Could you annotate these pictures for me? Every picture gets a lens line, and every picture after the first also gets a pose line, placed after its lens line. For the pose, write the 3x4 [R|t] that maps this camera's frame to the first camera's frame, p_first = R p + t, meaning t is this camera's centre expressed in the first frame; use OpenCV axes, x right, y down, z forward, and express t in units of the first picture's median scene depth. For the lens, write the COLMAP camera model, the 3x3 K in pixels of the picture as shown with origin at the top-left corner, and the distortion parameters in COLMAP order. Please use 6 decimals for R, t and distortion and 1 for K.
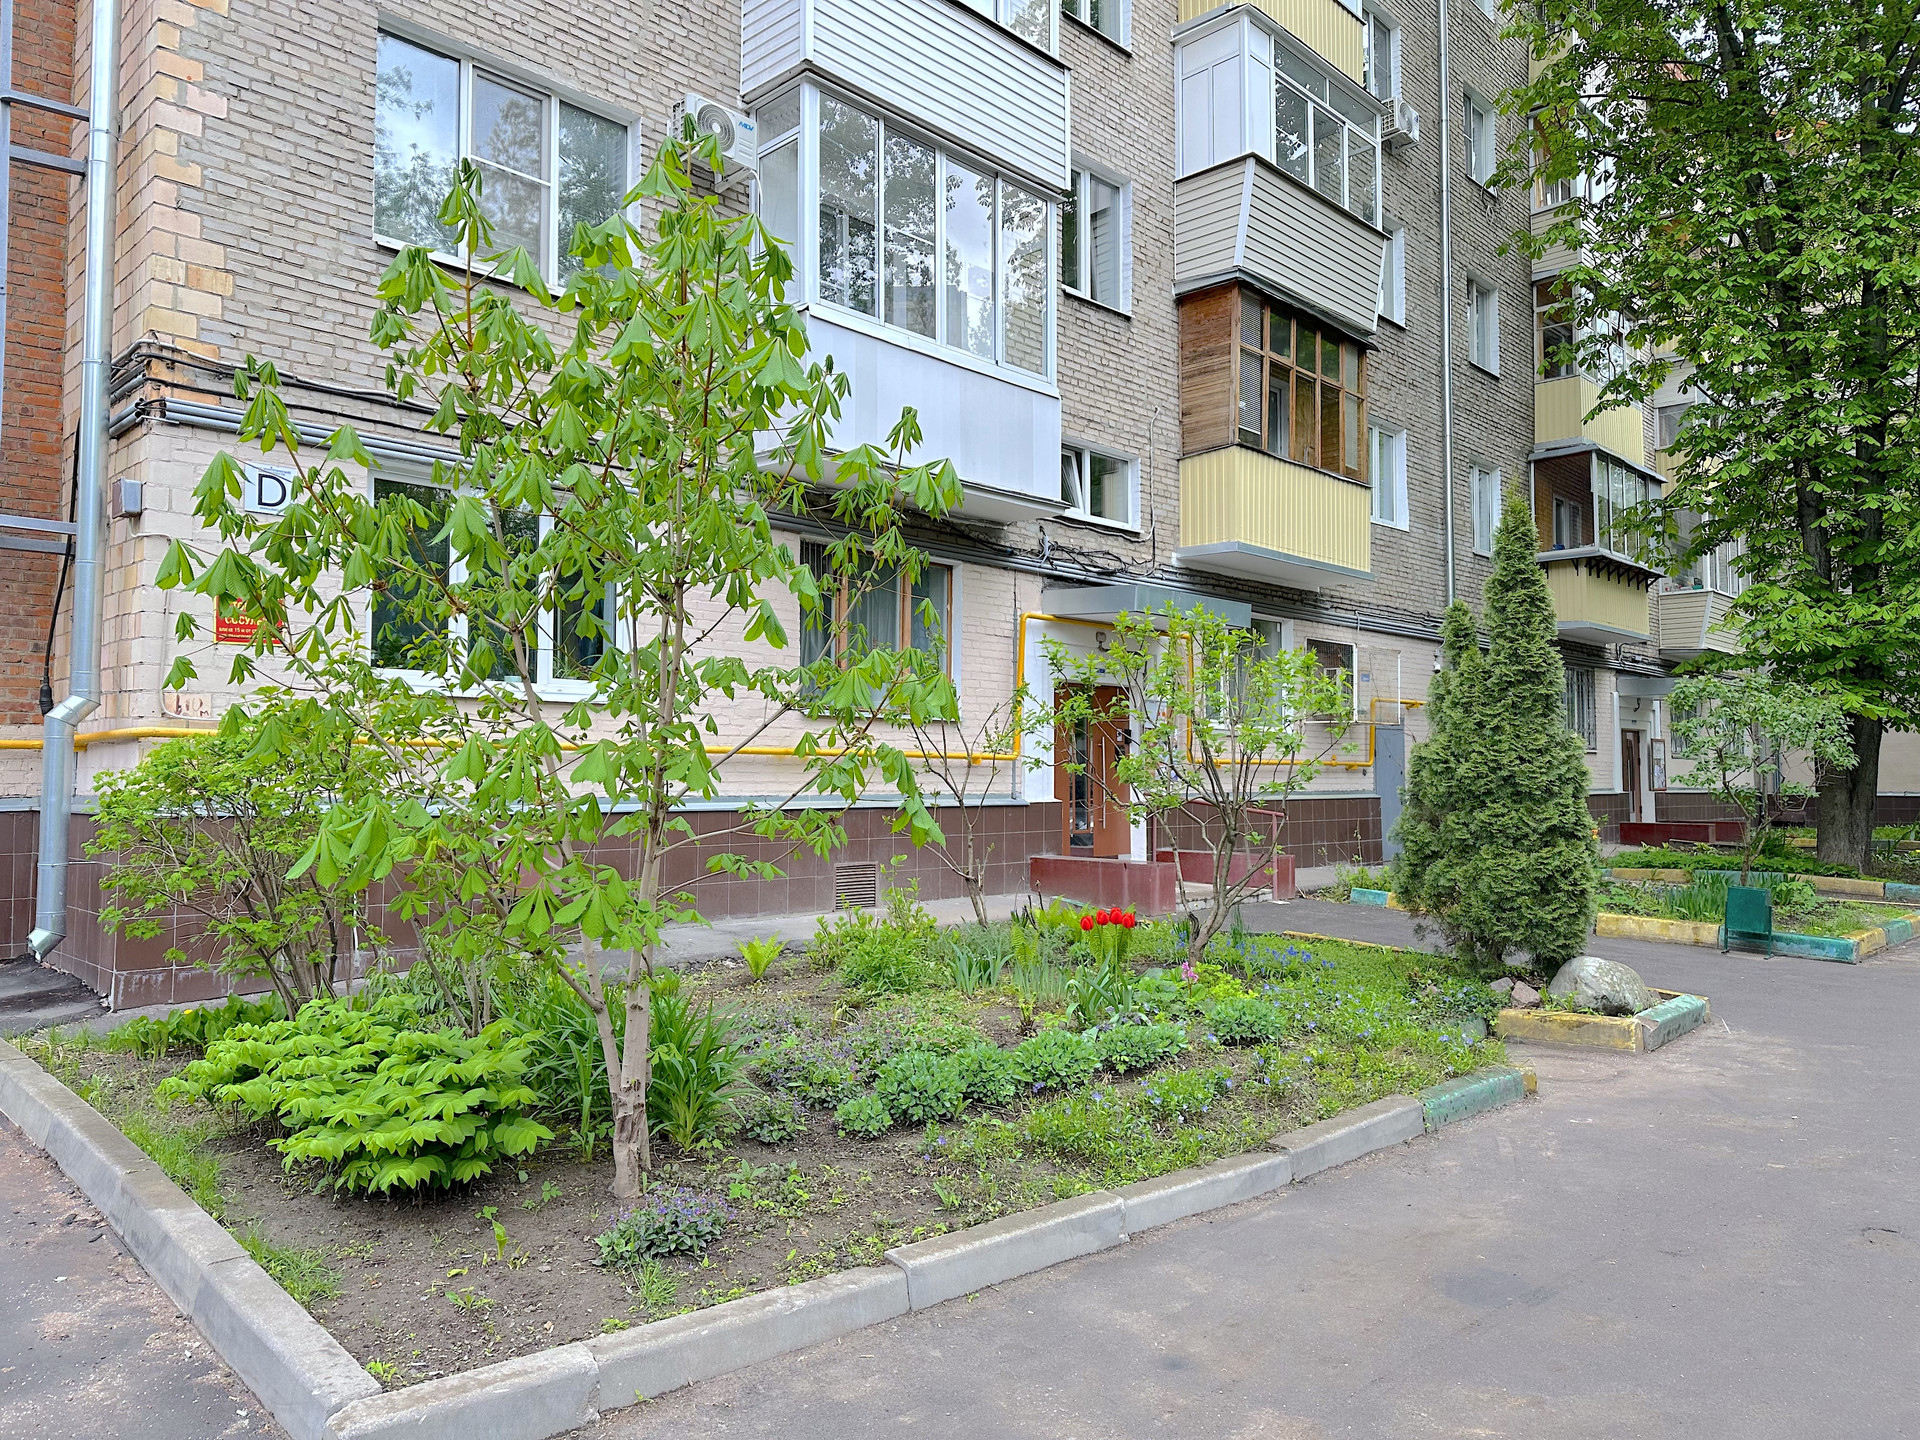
lens RADIAL K [[1344.1, 0, 962.4], [0, 1344.1, 714.3], [0, 0, 1]] dist [0.049996, -0.056400]
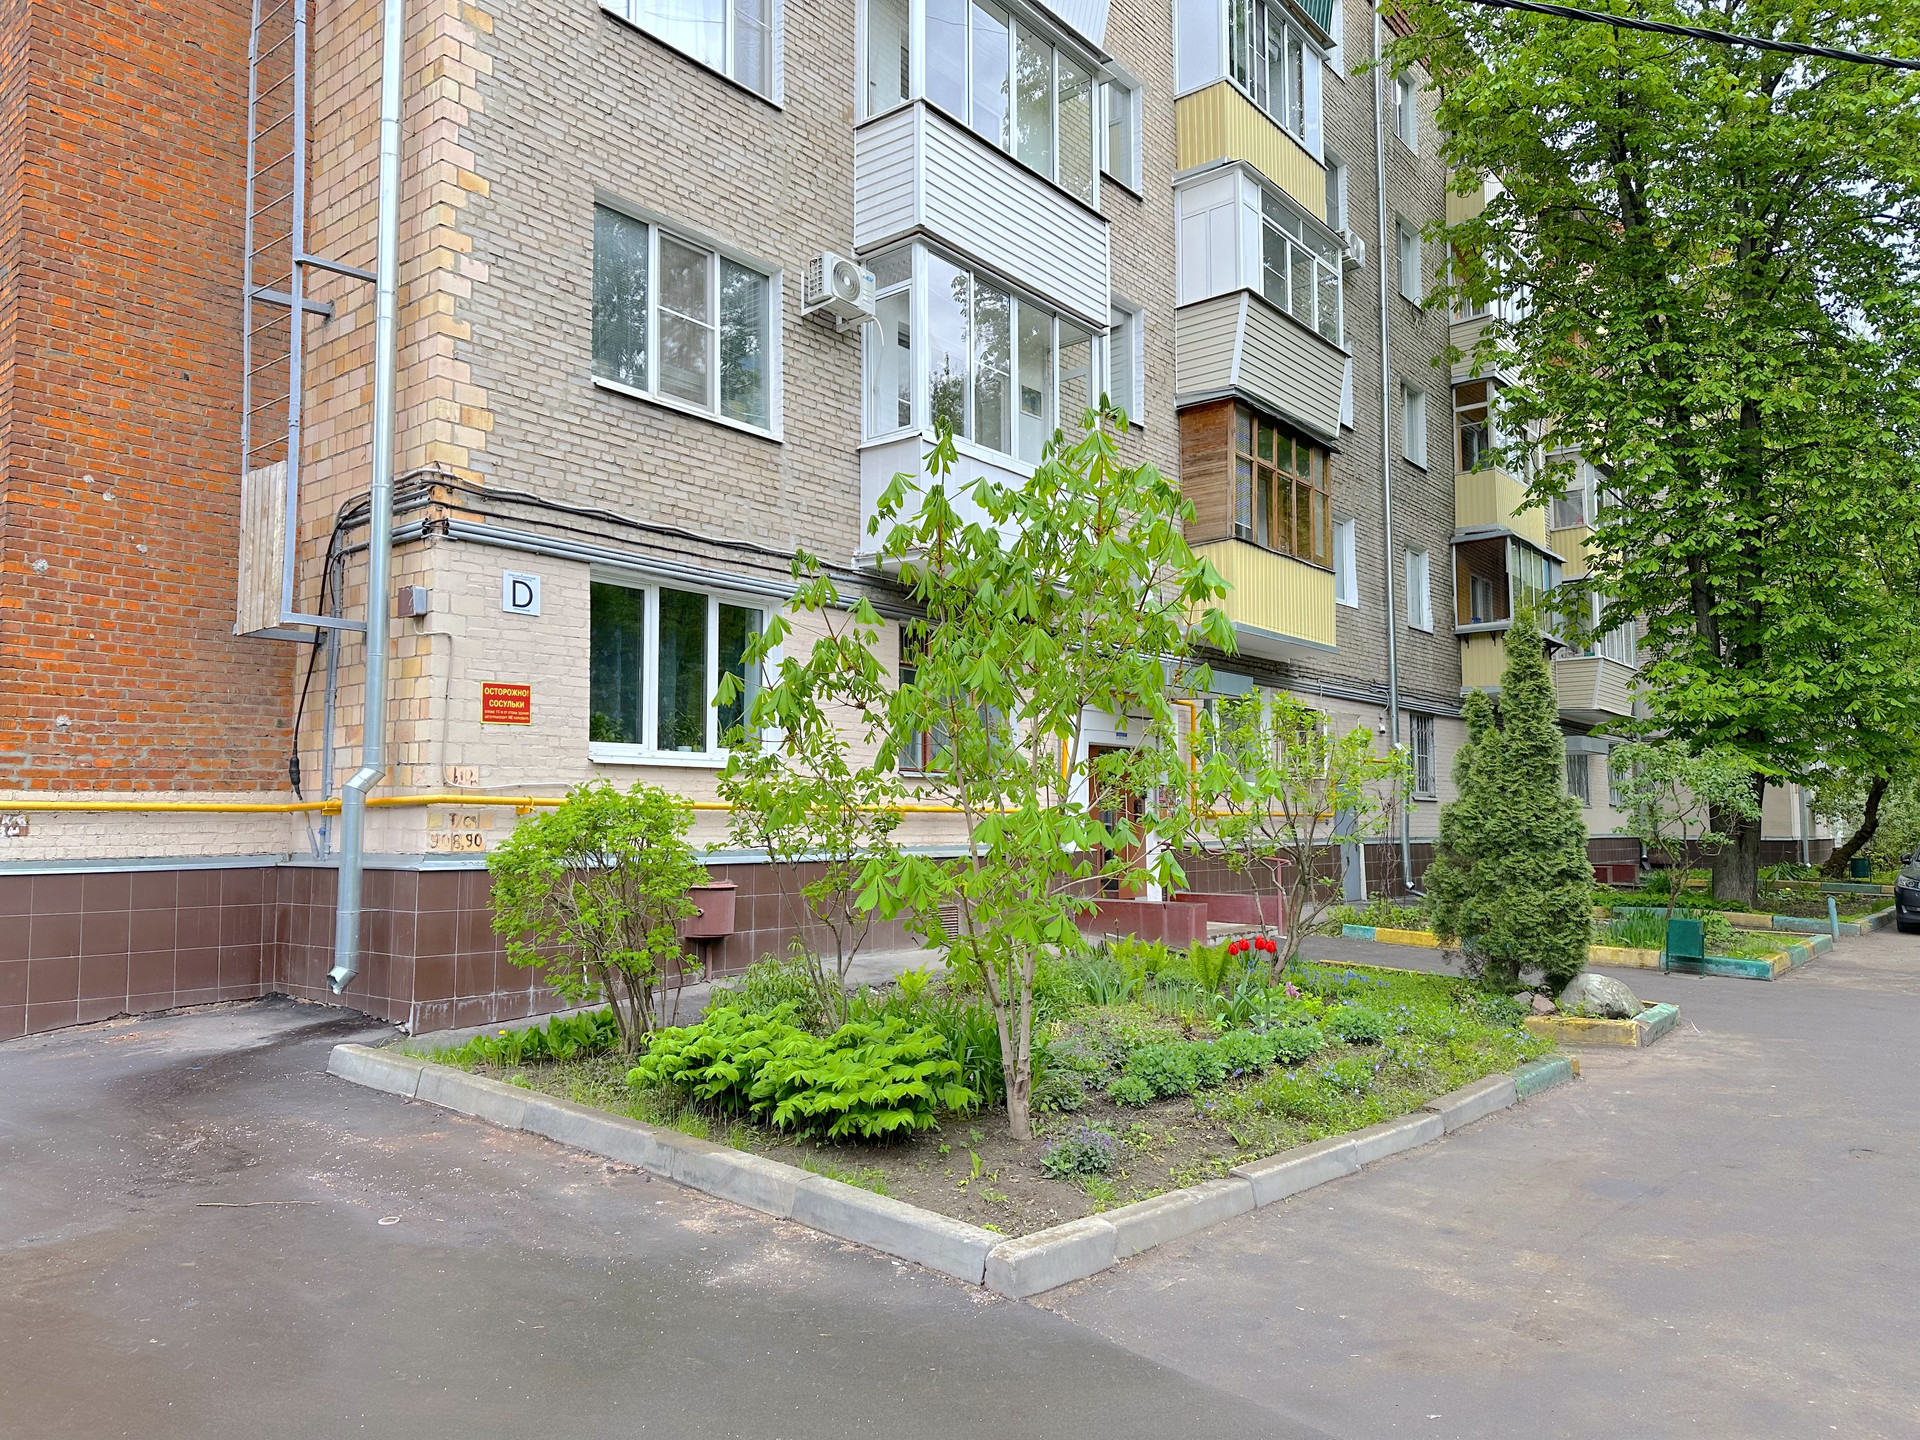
lens RADIAL K [[1344.1, 0, 961.1], [0, 1344.1, 722.1], [0, 0, 1]] dist [0.049996, -0.056400]
pose [[0.996072, 0.002033, 0.088526, -0.223377], [0.000550, 0.999575, -0.029140, -0.017544], [-0.088547, 0.029074, 0.995648, -0.200530]]
